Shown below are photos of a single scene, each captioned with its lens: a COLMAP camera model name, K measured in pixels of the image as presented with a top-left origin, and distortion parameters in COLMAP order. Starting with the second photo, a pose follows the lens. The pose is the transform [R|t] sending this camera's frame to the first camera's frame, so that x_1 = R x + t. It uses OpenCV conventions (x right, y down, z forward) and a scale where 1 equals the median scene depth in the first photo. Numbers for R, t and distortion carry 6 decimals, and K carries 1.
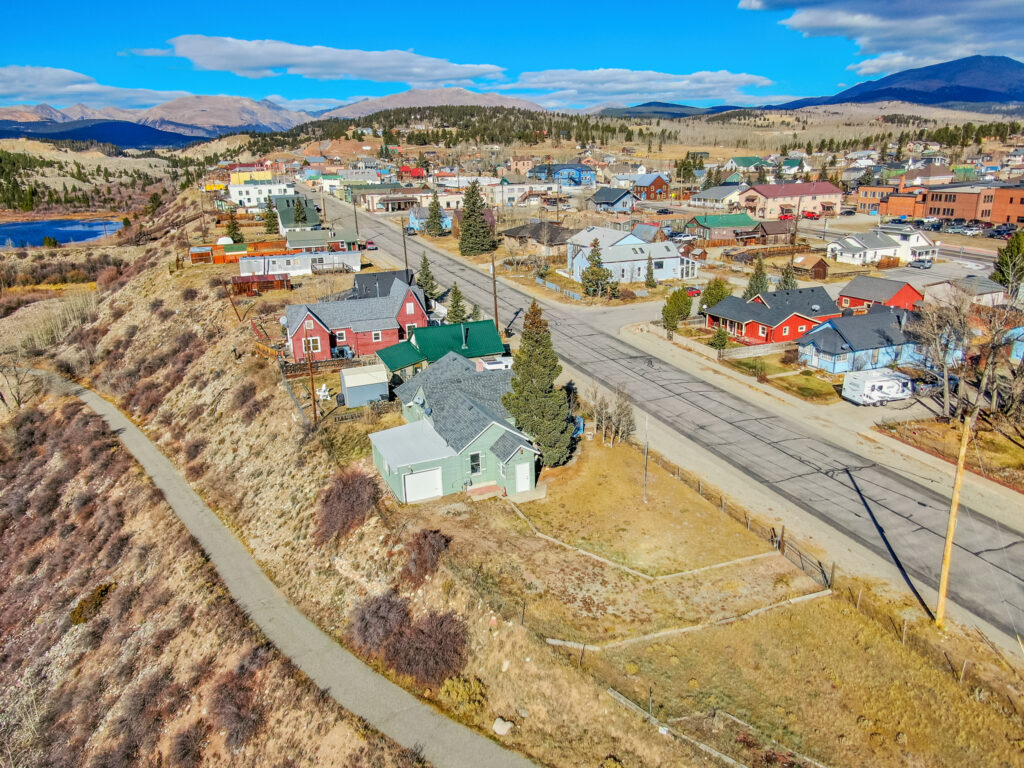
lens RADIAL K [[751.3, 0, 512.0], [0, 751.3, 384.0], [0, 0, 1]] dist [-0.005782, 0.001362]
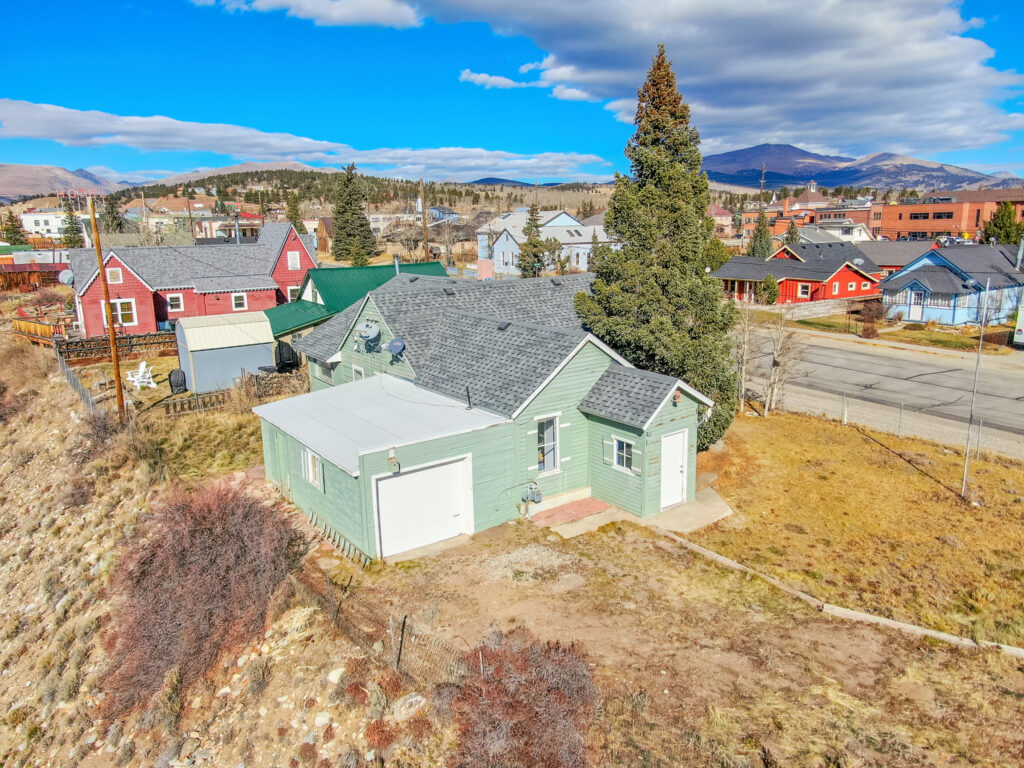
lens RADIAL K [[742.6, 0, 512.0], [0, 742.6, 384.0], [0, 0, 1]] dist [-0.012165, 0.037981]
pose [[0.978002, -0.040244, 0.204678, -0.097335], [0.059528, 0.994256, -0.088944, 0.071870], [-0.199923, 0.099172, 0.974780, 0.413236]]
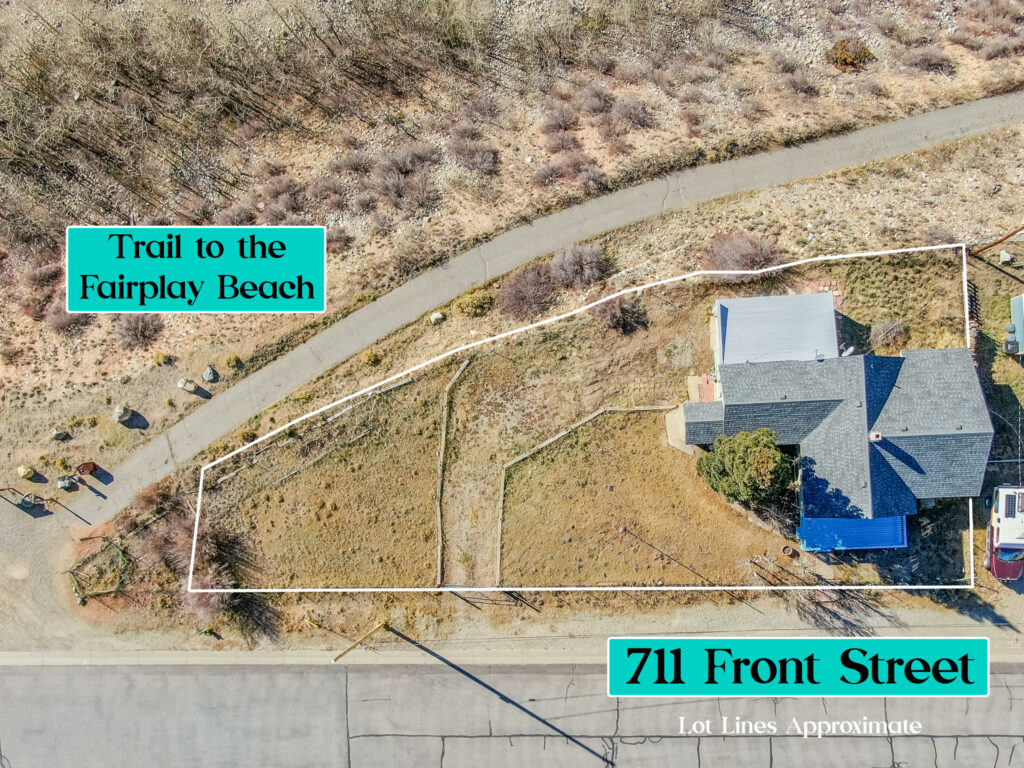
lens RADIAL K [[742.6, 0, 512.0], [0, 742.6, 384.0], [0, 0, 1]] dist [-0.012165, 0.037981]
pose [[-0.345938, 0.937801, 0.029265, 0.008075], [-0.214409, -0.109380, 0.970600, -0.499162], [0.913431, 0.329493, 0.238912, 0.352978]]
